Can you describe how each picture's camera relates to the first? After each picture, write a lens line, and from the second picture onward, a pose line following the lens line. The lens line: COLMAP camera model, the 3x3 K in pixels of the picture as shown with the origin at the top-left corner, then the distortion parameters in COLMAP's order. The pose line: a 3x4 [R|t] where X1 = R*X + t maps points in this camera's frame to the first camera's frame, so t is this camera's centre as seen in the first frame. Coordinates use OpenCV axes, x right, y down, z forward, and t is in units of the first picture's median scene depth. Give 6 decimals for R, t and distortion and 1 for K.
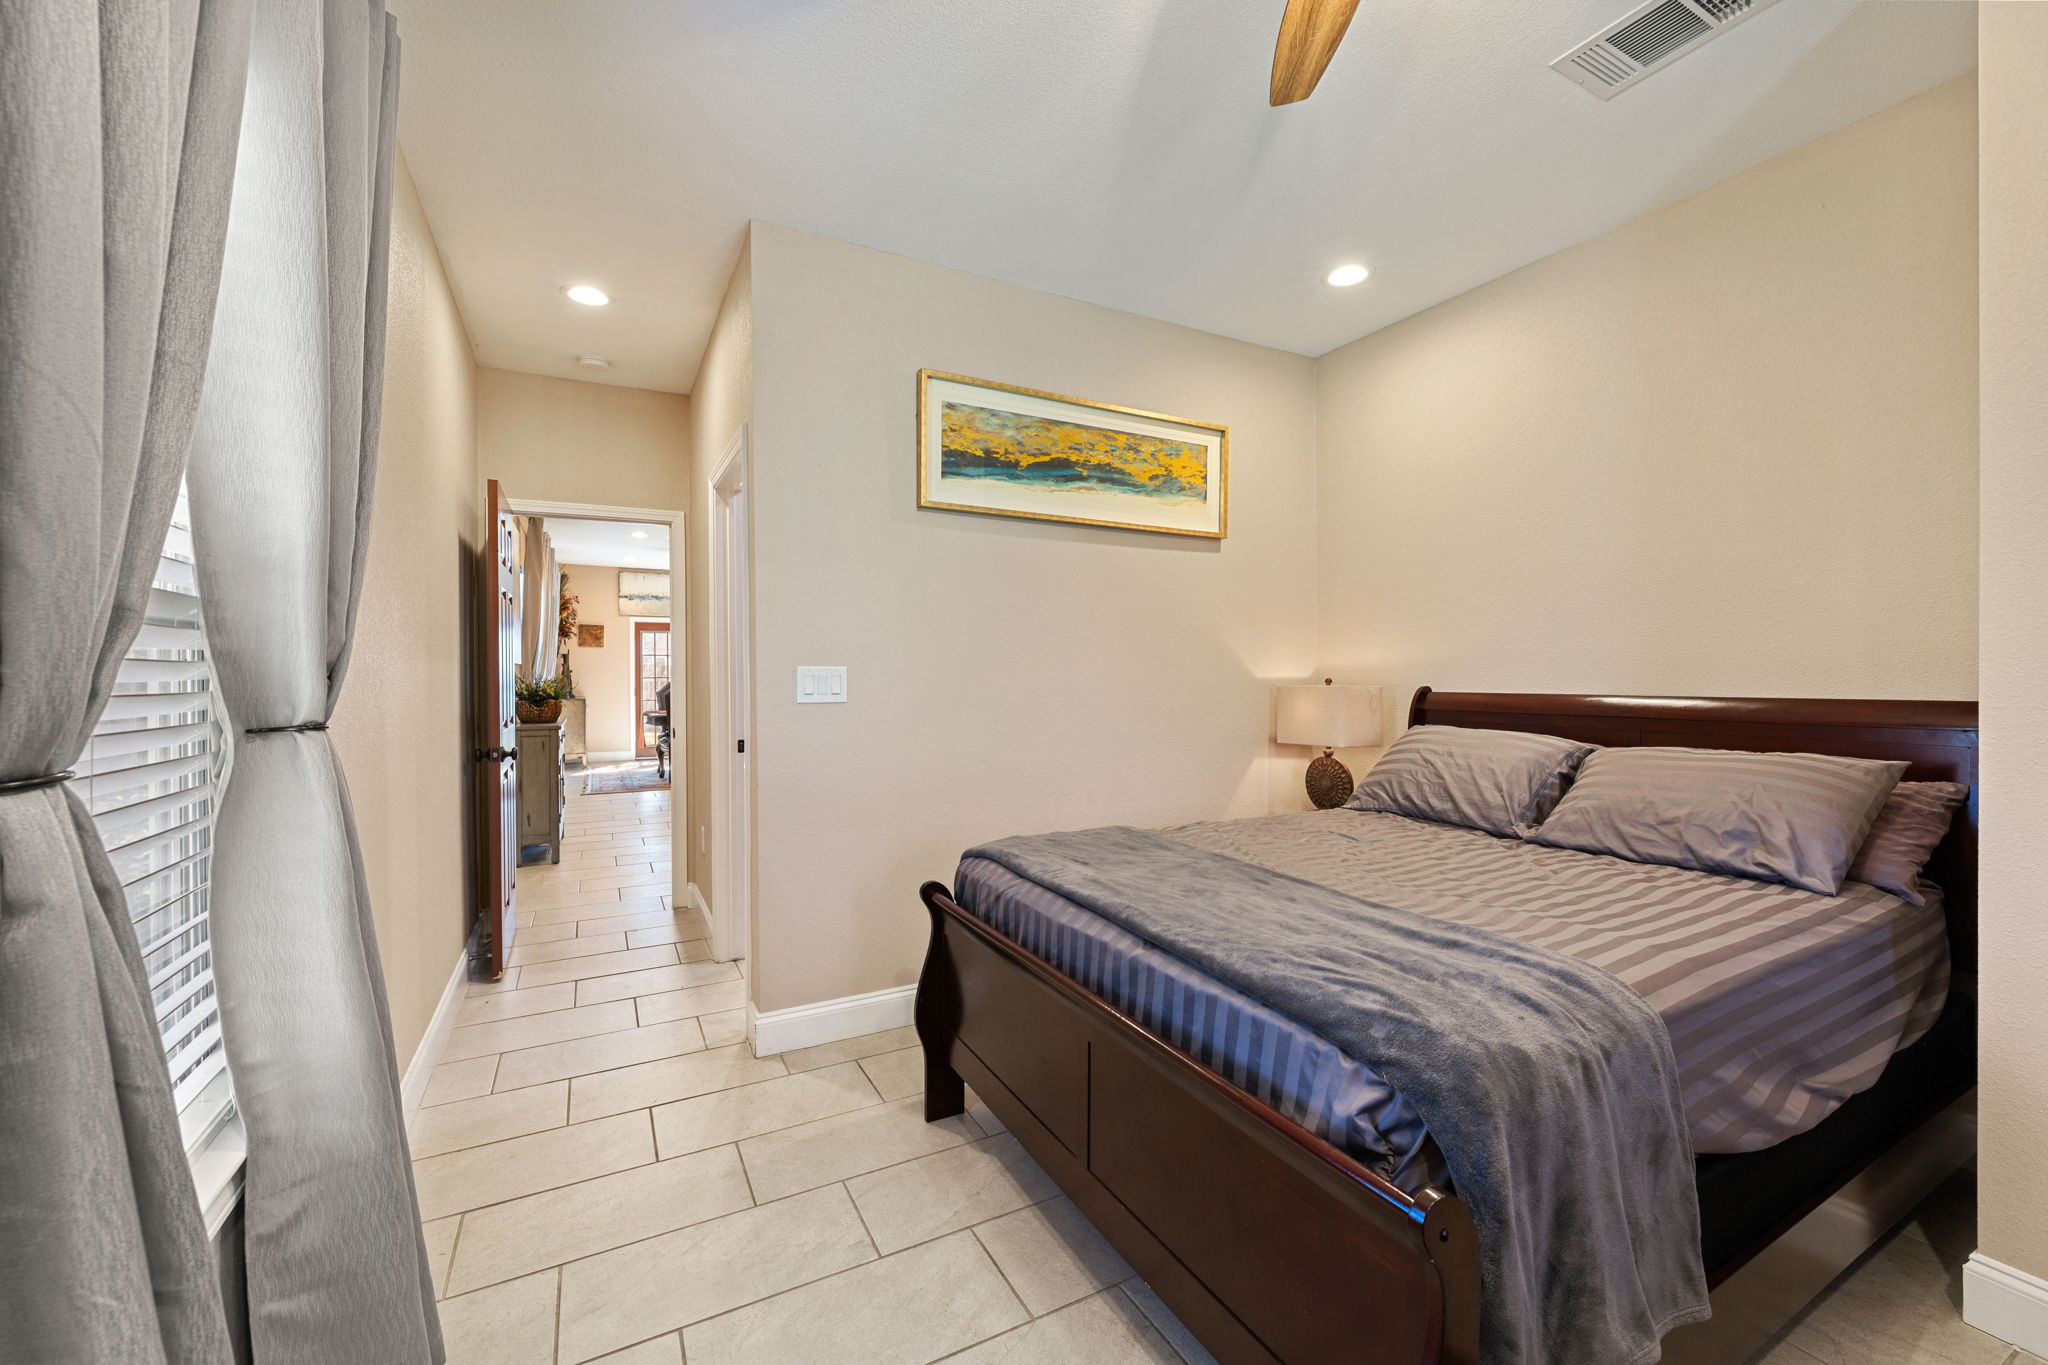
lens RADIAL K [[801.5, 0, 1016.7], [0, 801.5, 683.9], [0, 0, 1]] dist [-0.000427, -0.000053]
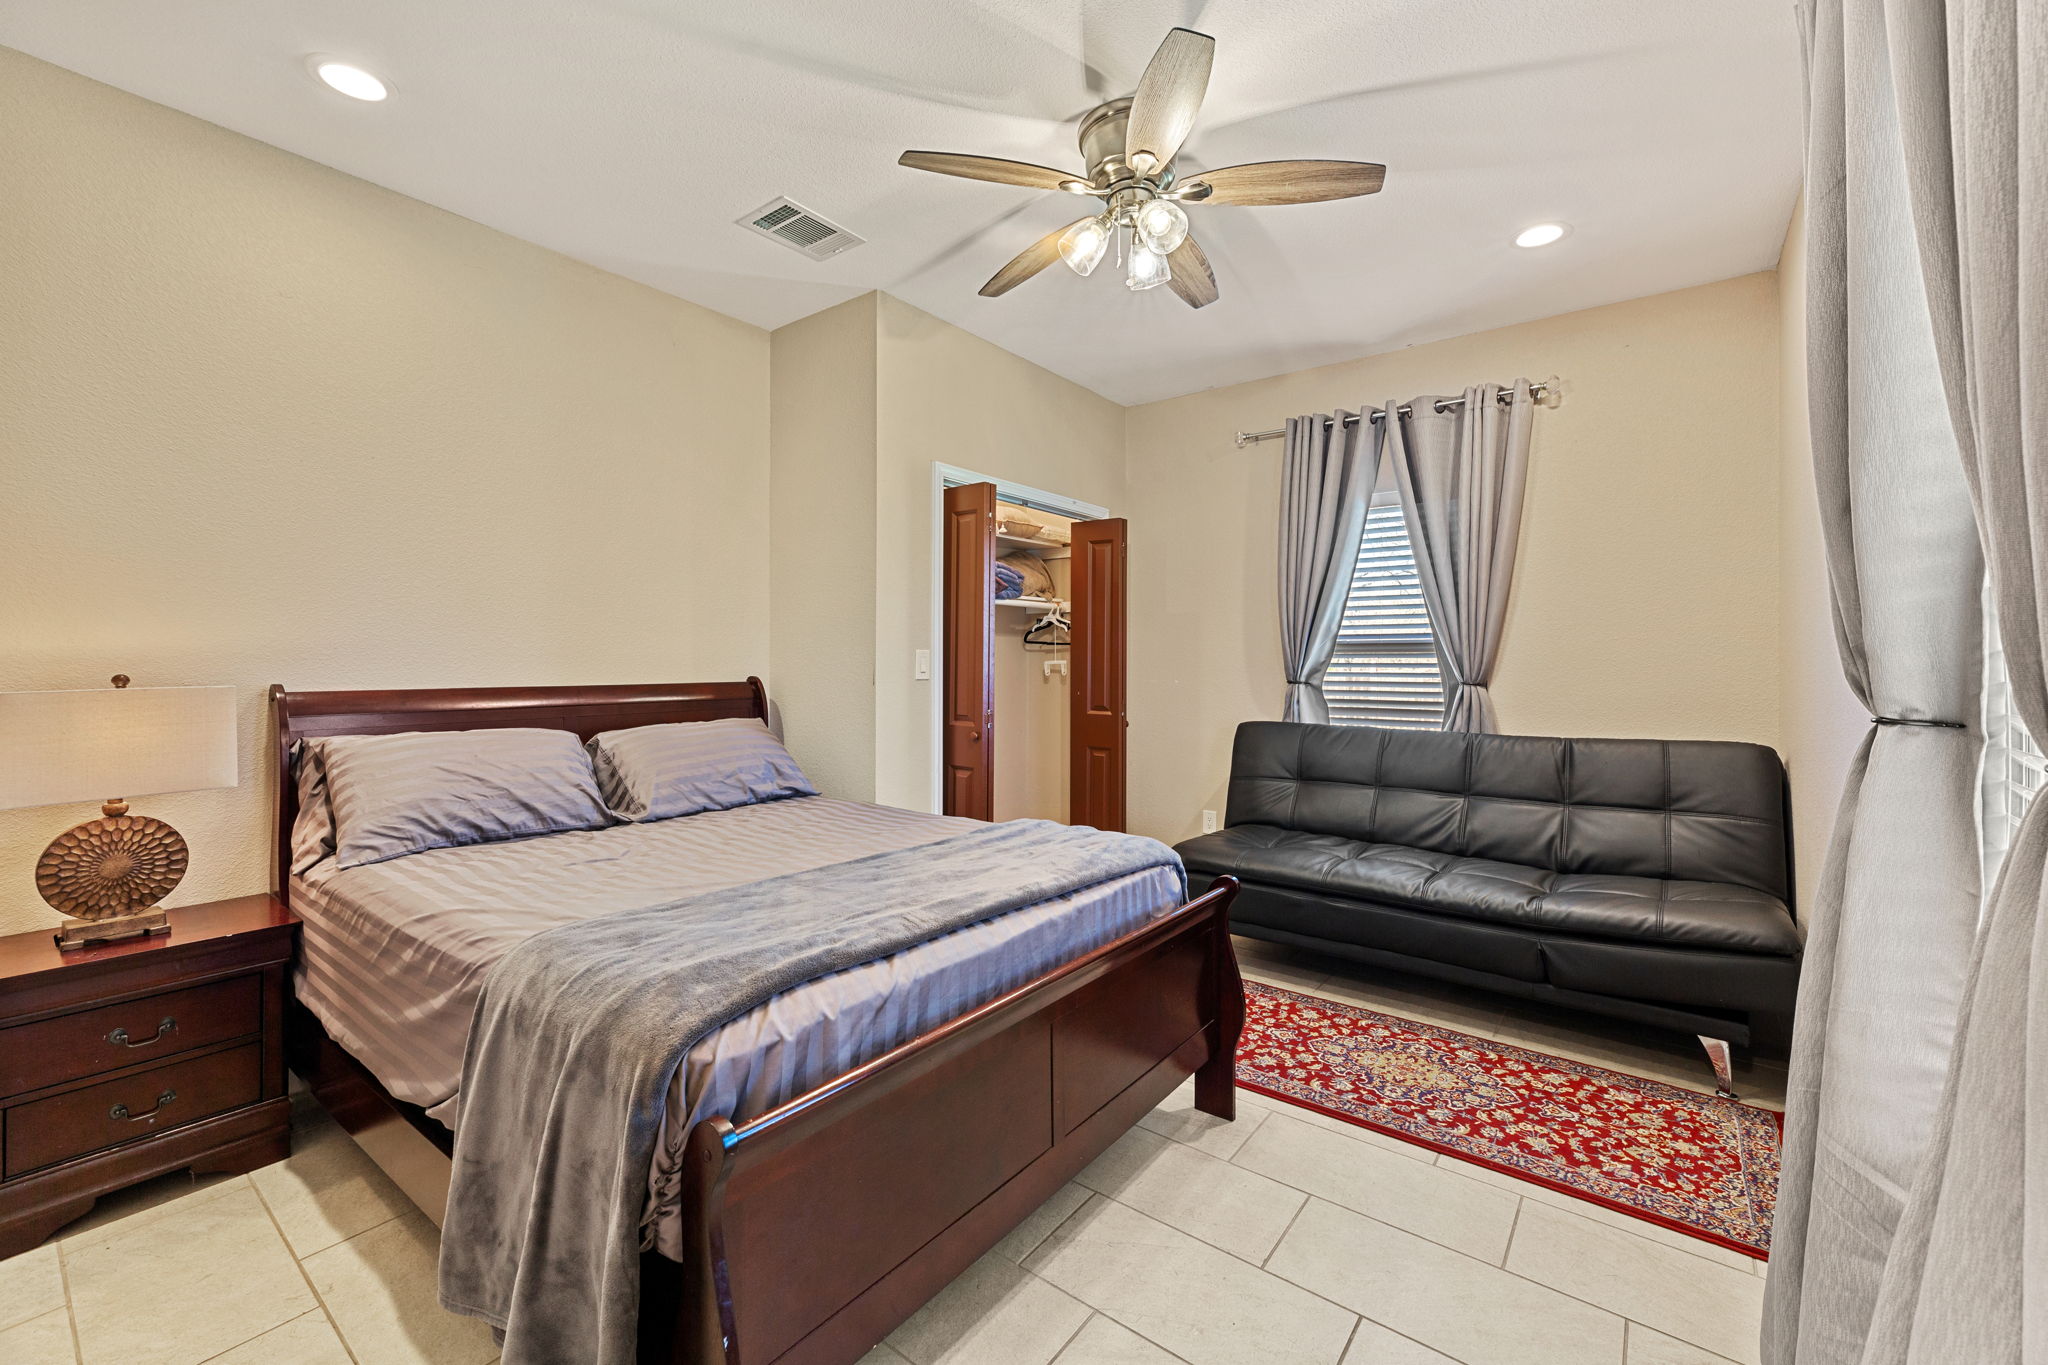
lens RADIAL K [[847.0, 0, 1018.9], [0, 847.0, 662.4], [0, 0, 1]] dist [-0.000540, -0.000130]
pose [[-0.401894, -0.002483, 0.915683, -0.611632], [0.010697, 0.999915, 0.007406, -0.020879], [-0.915624, 0.012771, -0.401833, 1.007495]]
